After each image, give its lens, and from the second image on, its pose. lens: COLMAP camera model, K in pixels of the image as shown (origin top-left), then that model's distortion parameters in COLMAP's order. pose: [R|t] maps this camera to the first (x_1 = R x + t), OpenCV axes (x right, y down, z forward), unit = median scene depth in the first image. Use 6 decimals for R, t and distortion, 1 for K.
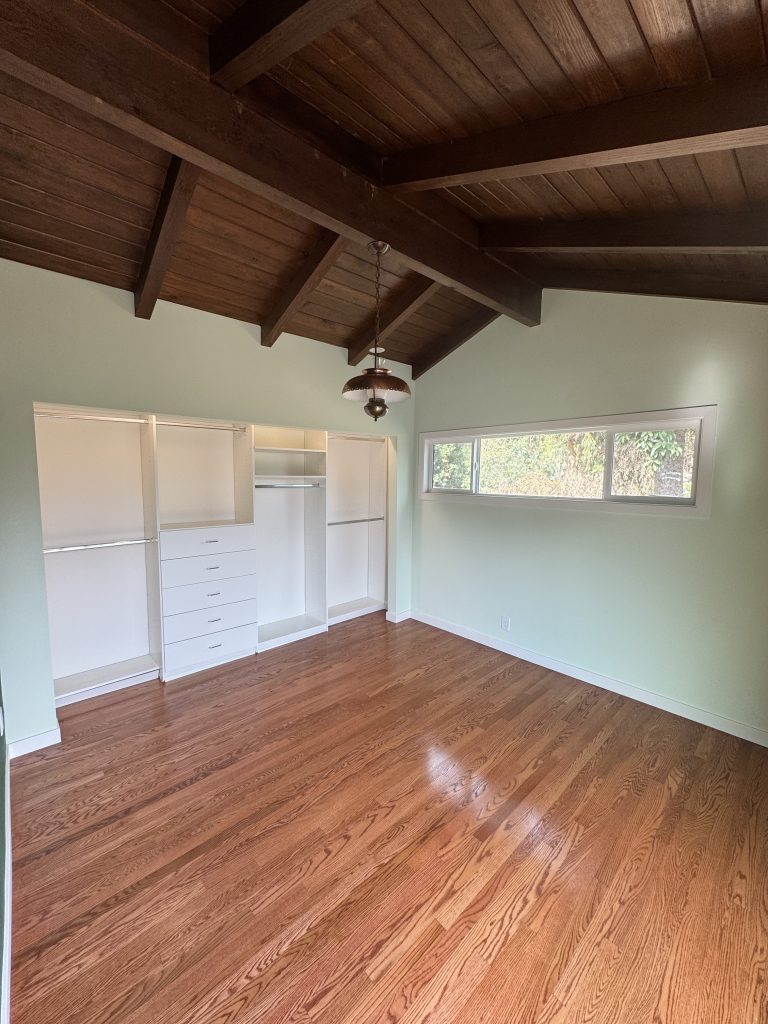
lens RADIAL K [[407.1, 0, 383.0], [0, 407.1, 513.3], [0, 0, 1]] dist [-0.002667, 0.000012]
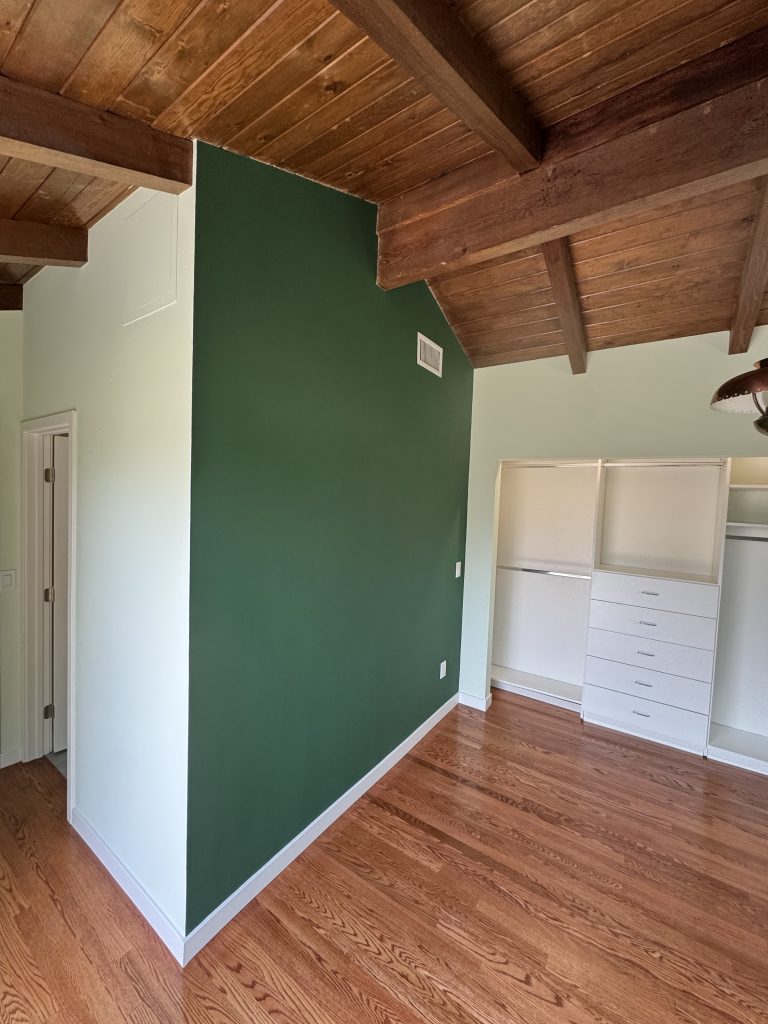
lens RADIAL K [[407.1, 0, 383.5], [0, 407.1, 511.8], [0, 0, 1]] dist [-0.002667, 0.000012]
pose [[0.228393, 0.038516, -0.972807, 0.444088], [-0.130586, 0.991400, 0.008594, -0.056726], [0.964771, 0.125072, 0.231458, 0.330079]]
